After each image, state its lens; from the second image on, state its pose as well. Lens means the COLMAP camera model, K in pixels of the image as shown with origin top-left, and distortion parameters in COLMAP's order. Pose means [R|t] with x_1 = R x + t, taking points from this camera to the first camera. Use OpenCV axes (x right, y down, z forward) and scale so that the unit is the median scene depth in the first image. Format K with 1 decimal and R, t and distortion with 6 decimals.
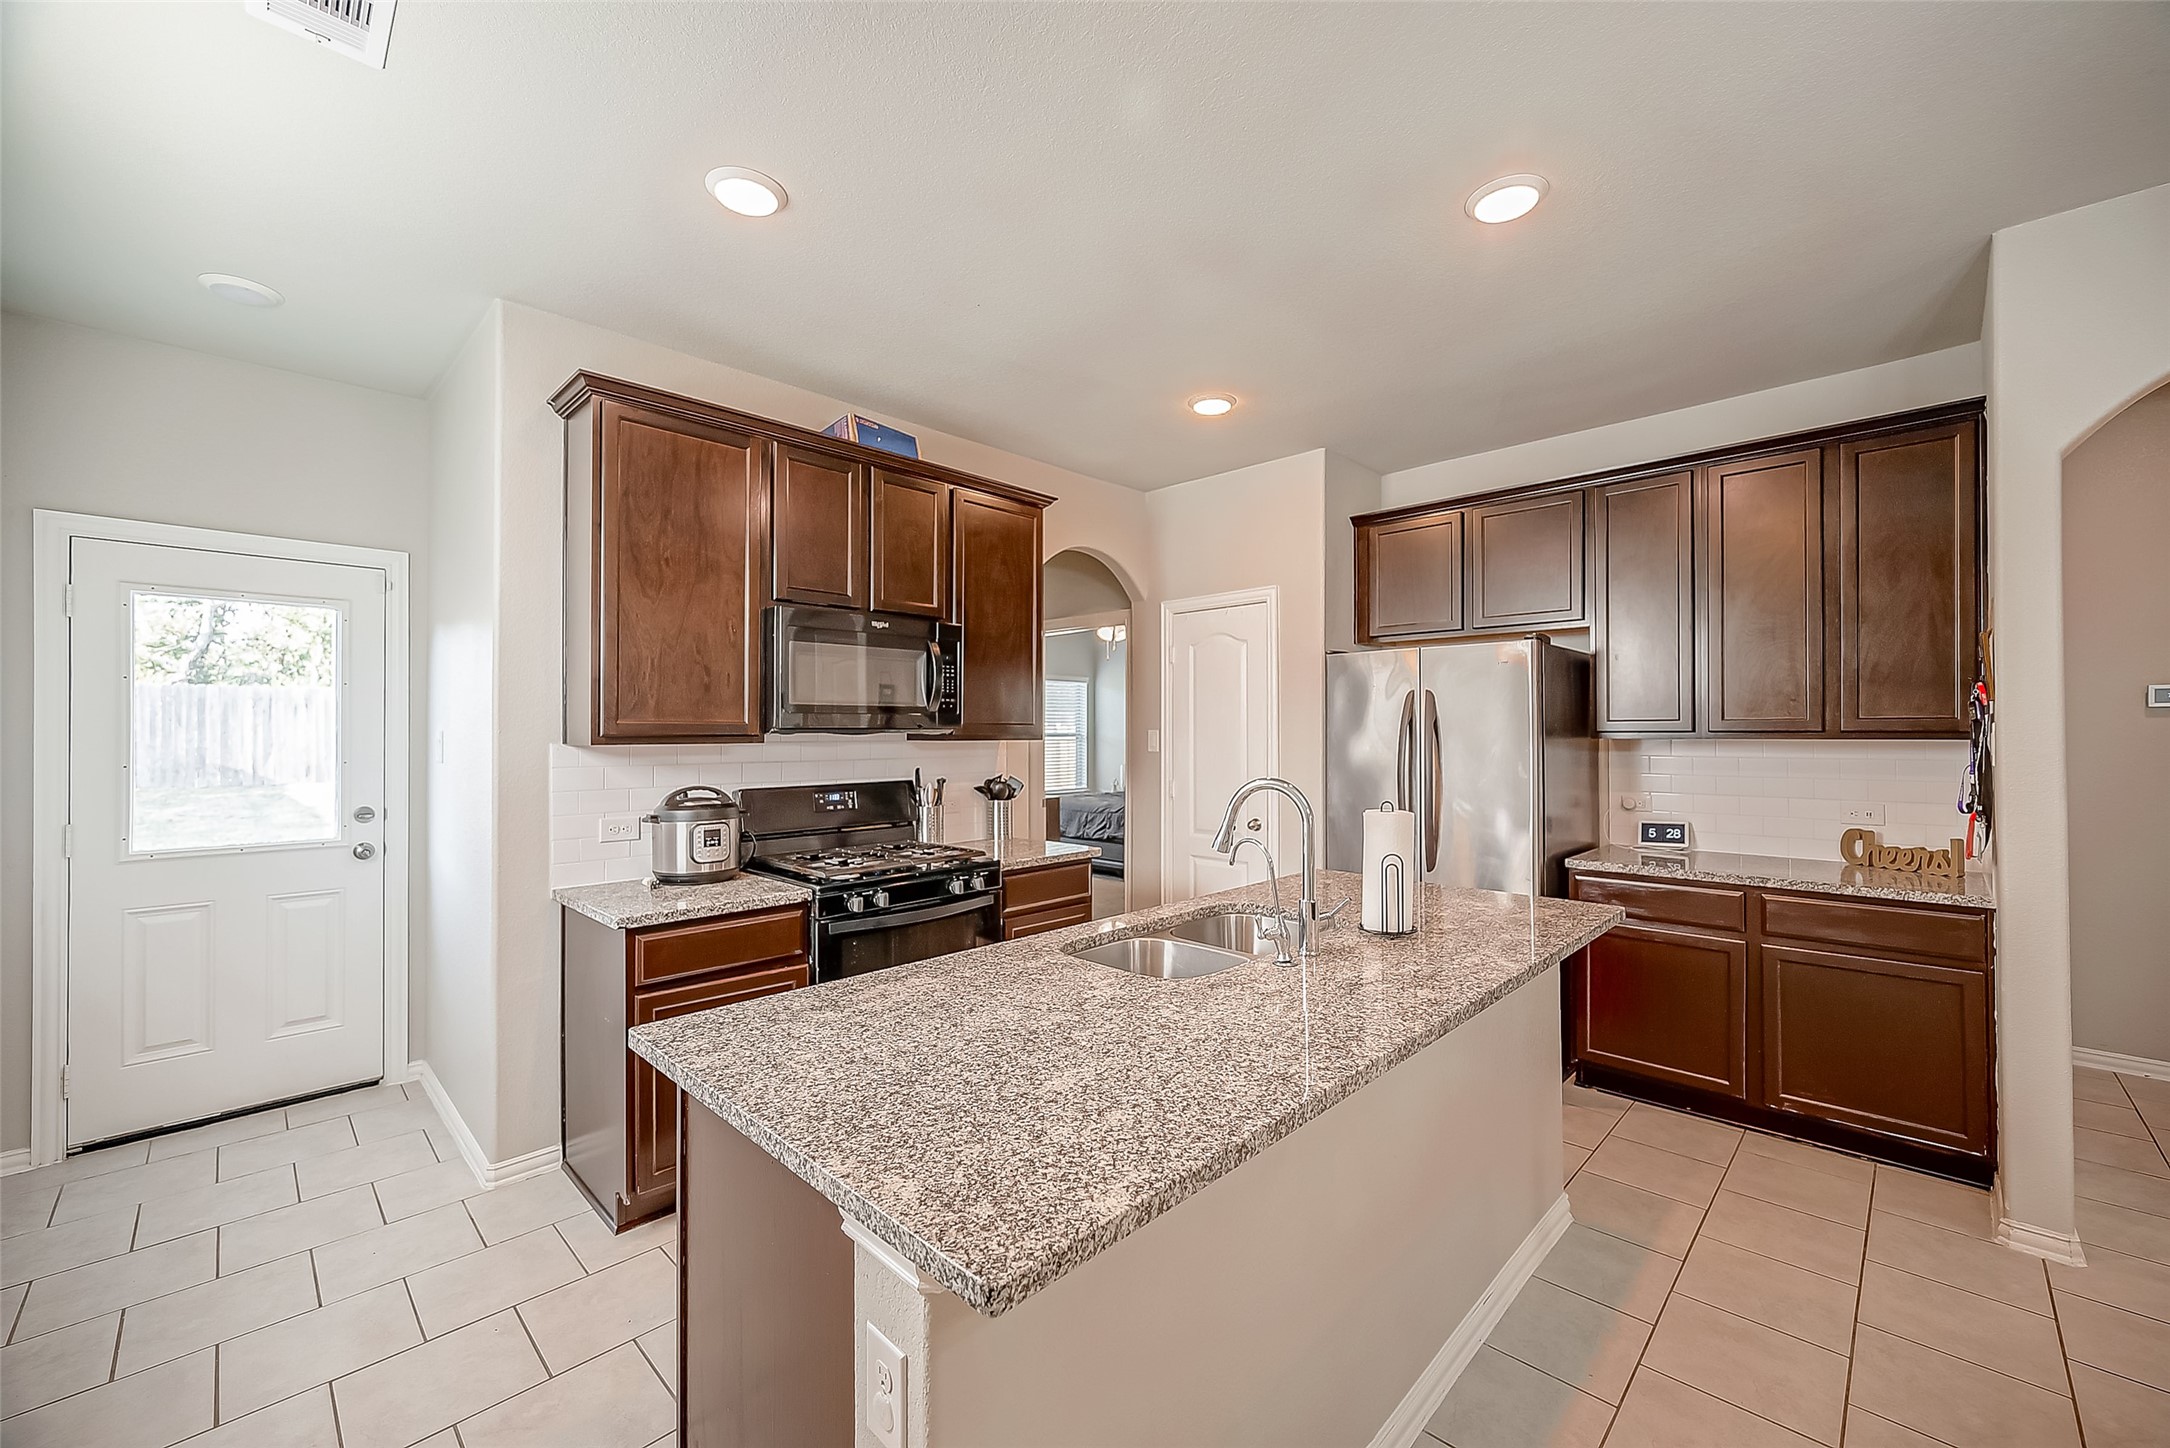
lens RADIAL K [[853.4, 0, 1095.4], [0, 853.4, 725.7], [0, 0, 1]] dist [-0.001345, 0.000434]
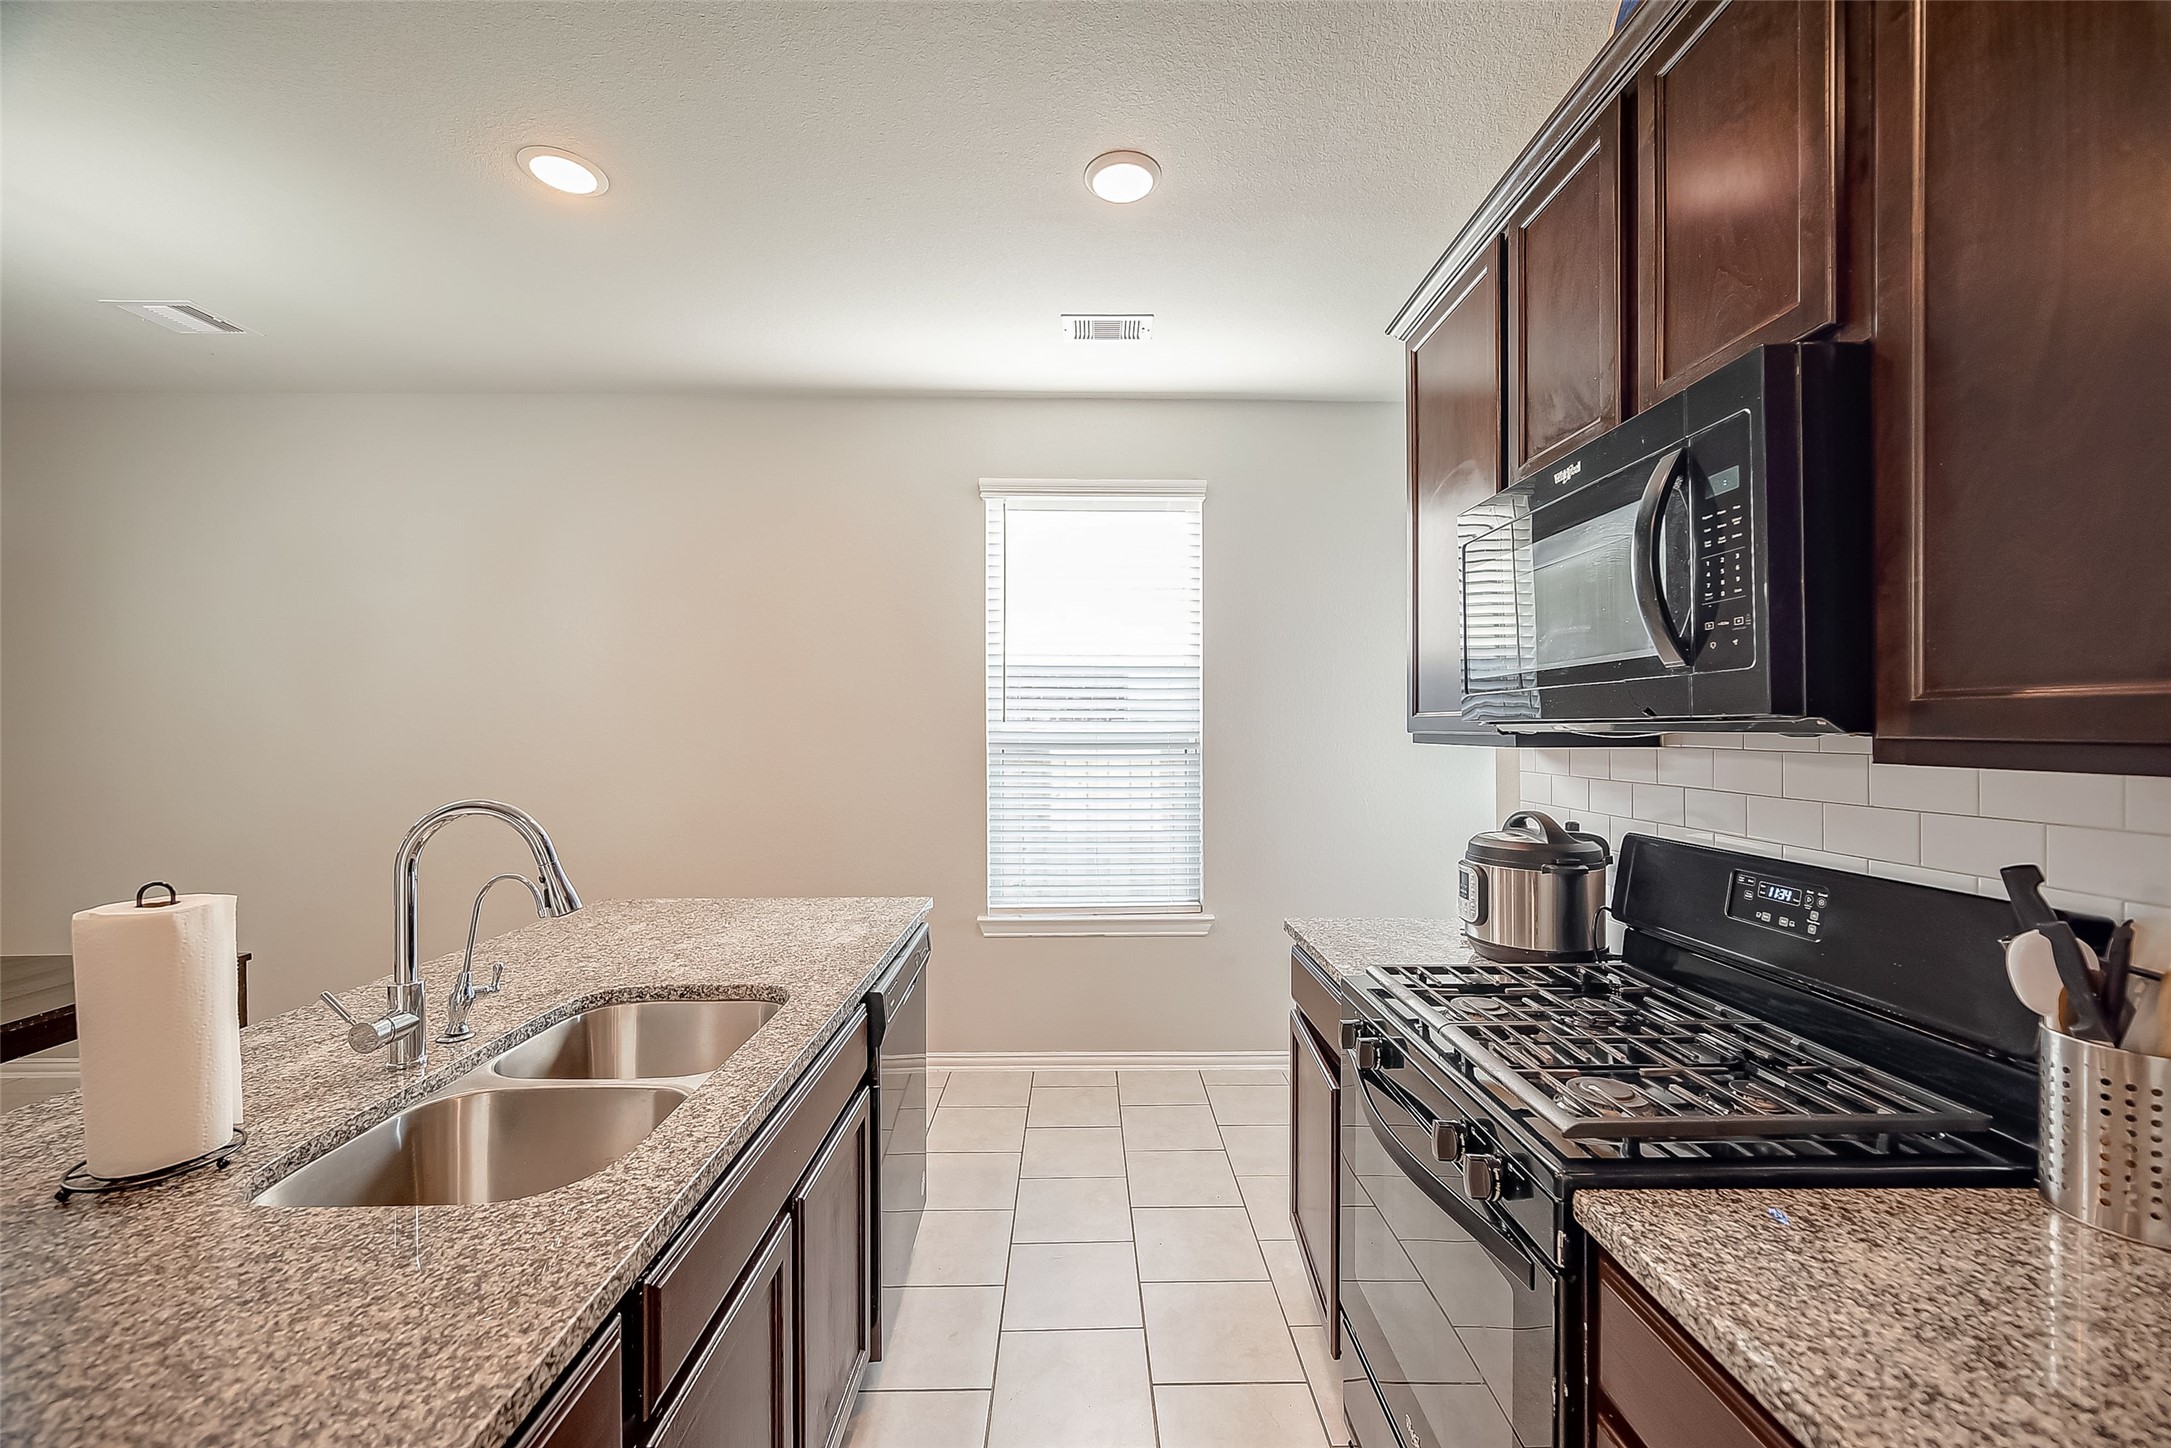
lens RADIAL K [[836.3, 0, 1085.5], [0, 836.3, 724.0], [0, 0, 1]] dist [-0.001107, -0.000054]
pose [[-0.710441, -0.002125, -0.703753, 0.199164], [0.004584, 0.999960, -0.007648, 0.006962], [0.703742, -0.008659, -0.710403, 1.104071]]
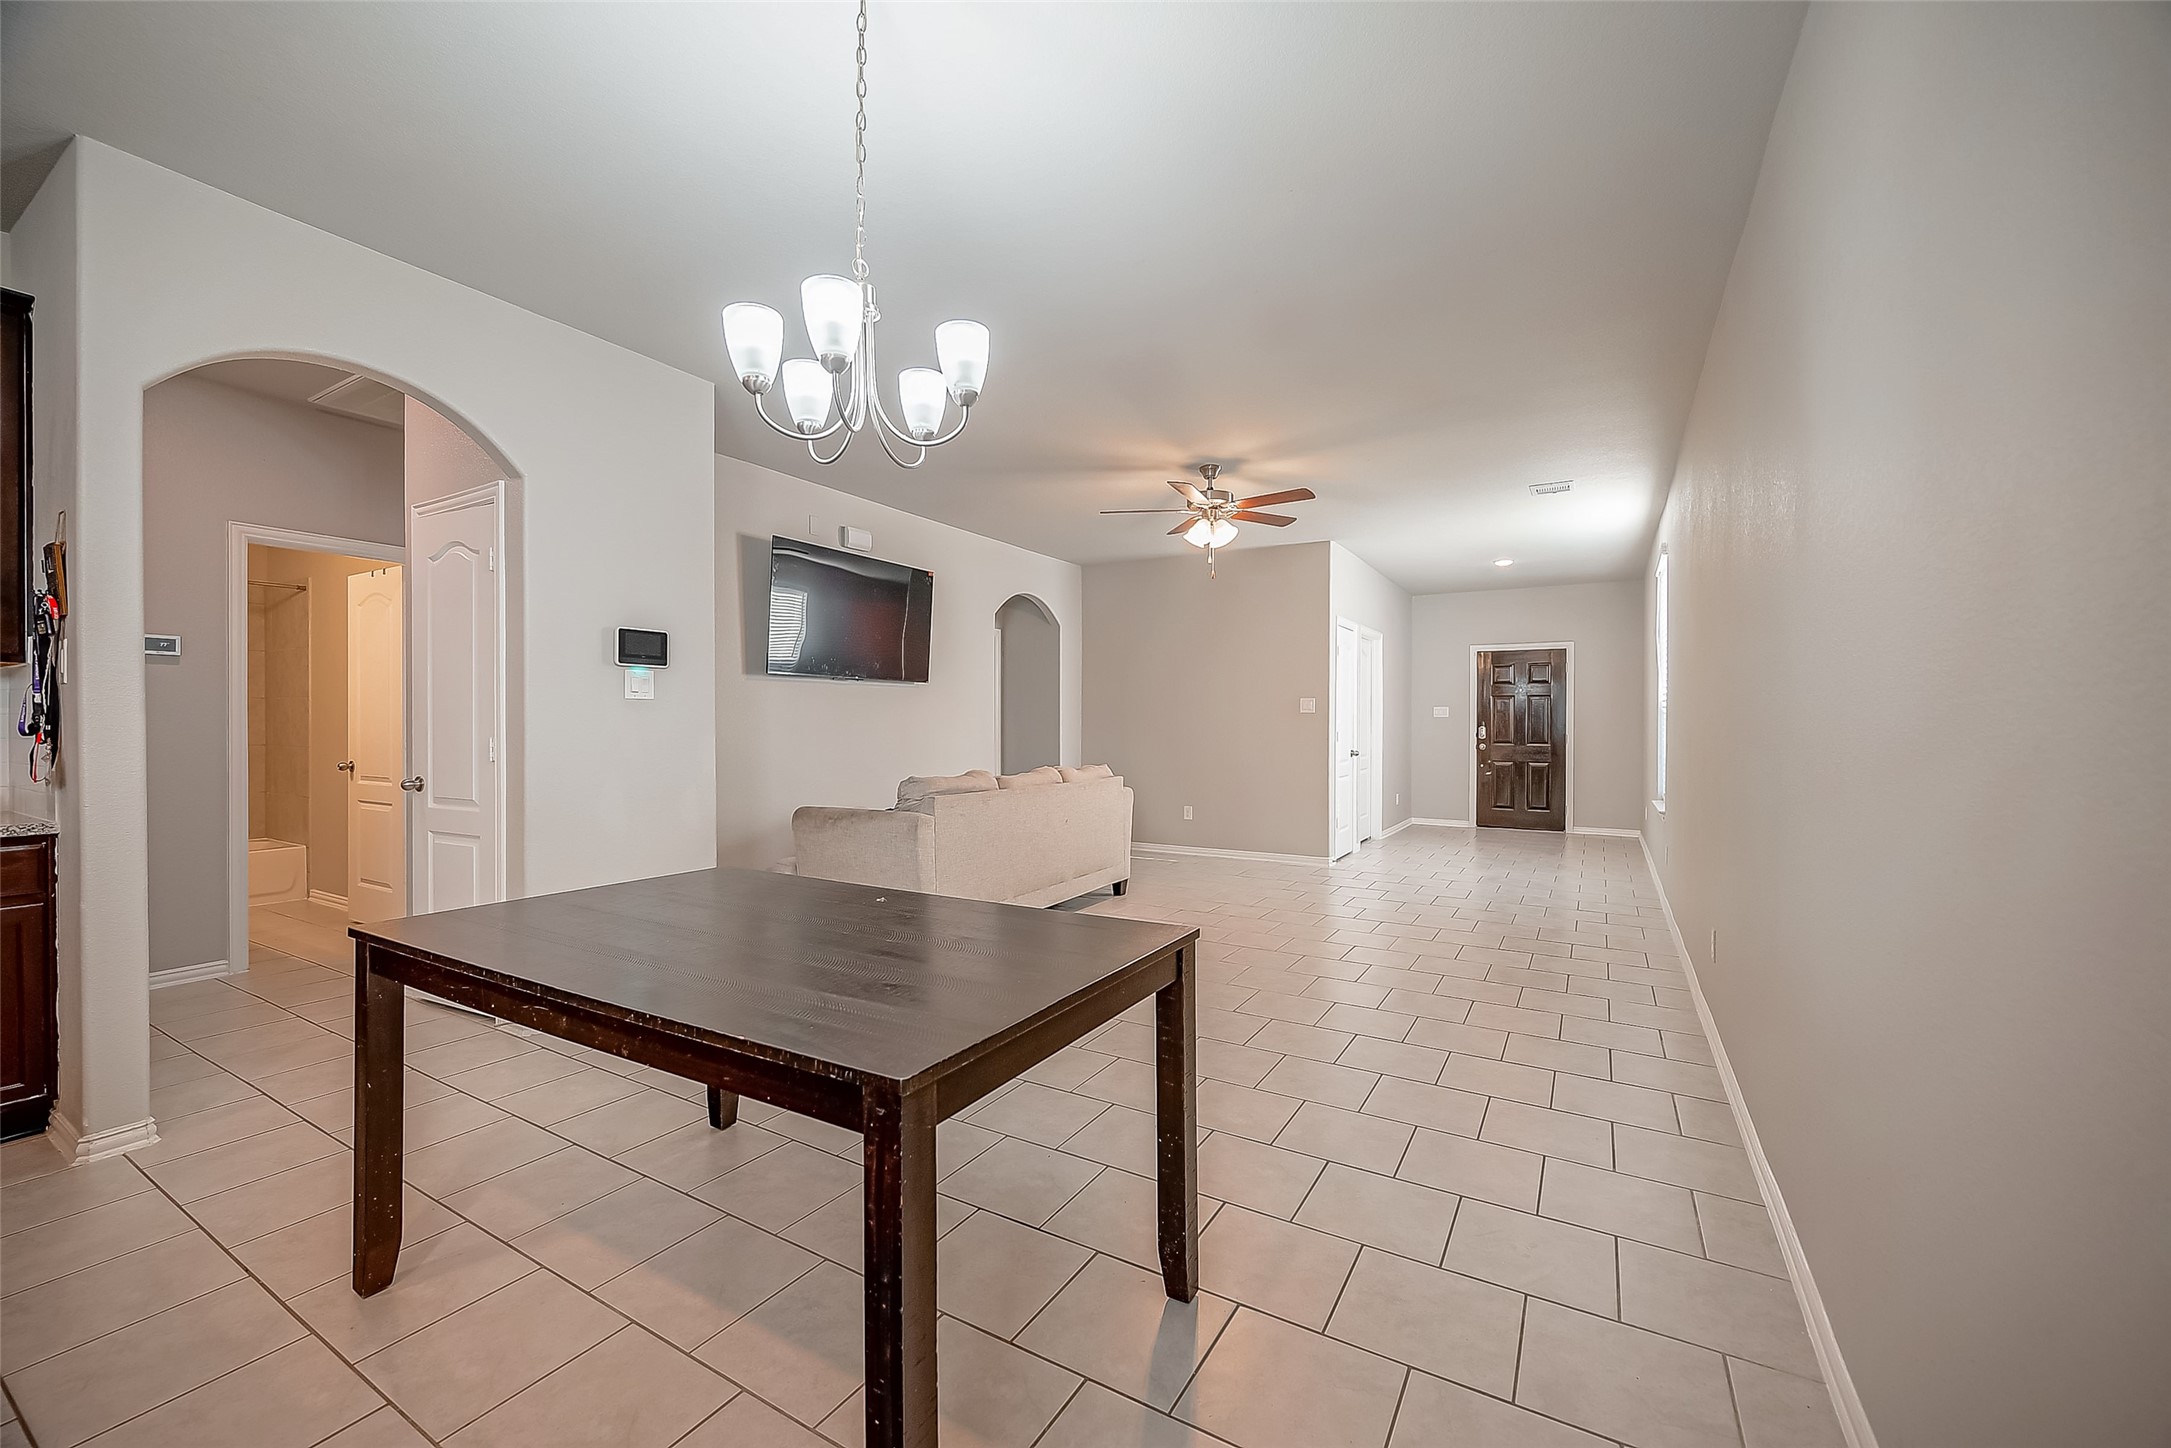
lens RADIAL K [[855.4, 0, 1090.7], [0, 855.4, 727.7], [0, 0, 1]] dist [0.000429, 0.000051]
pose [[-0.232908, -0.004261, 0.972489, -0.126208], [-0.007478, 0.999969, 0.002590, 0.065076], [-0.972470, -0.006669, -0.232932, 0.068453]]
